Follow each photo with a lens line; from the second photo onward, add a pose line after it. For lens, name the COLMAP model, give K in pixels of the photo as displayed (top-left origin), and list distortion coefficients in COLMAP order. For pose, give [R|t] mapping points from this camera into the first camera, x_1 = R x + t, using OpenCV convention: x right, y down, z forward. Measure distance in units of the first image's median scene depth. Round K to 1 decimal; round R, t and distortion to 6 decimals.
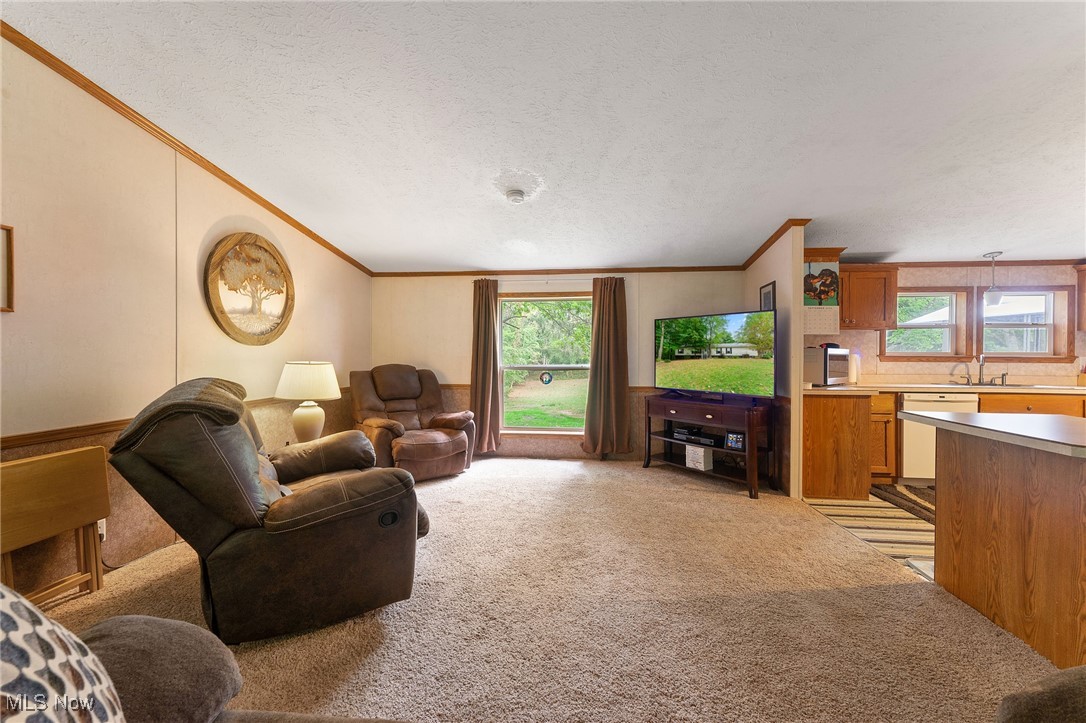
lens RADIAL K [[432.6, 0, 542.1], [0, 432.6, 358.9], [0, 0, 1]] dist [0.001140, 0.000704]
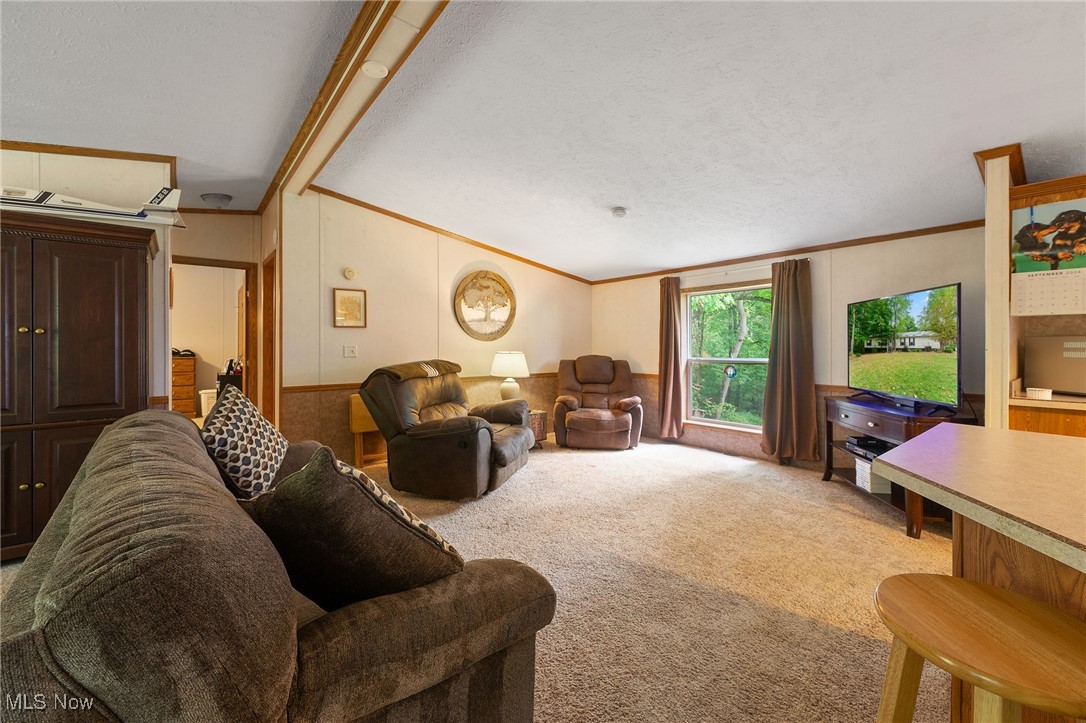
lens RADIAL K [[432.6, 0, 542.8], [0, 432.6, 355.2], [0, 0, 1]] dist [0.001140, 0.000704]
pose [[0.719135, 0.012138, -0.694765, 0.497849], [-0.008686, 0.999926, 0.008479, 0.003977], [0.694816, -0.000062, 0.719187, 0.008921]]
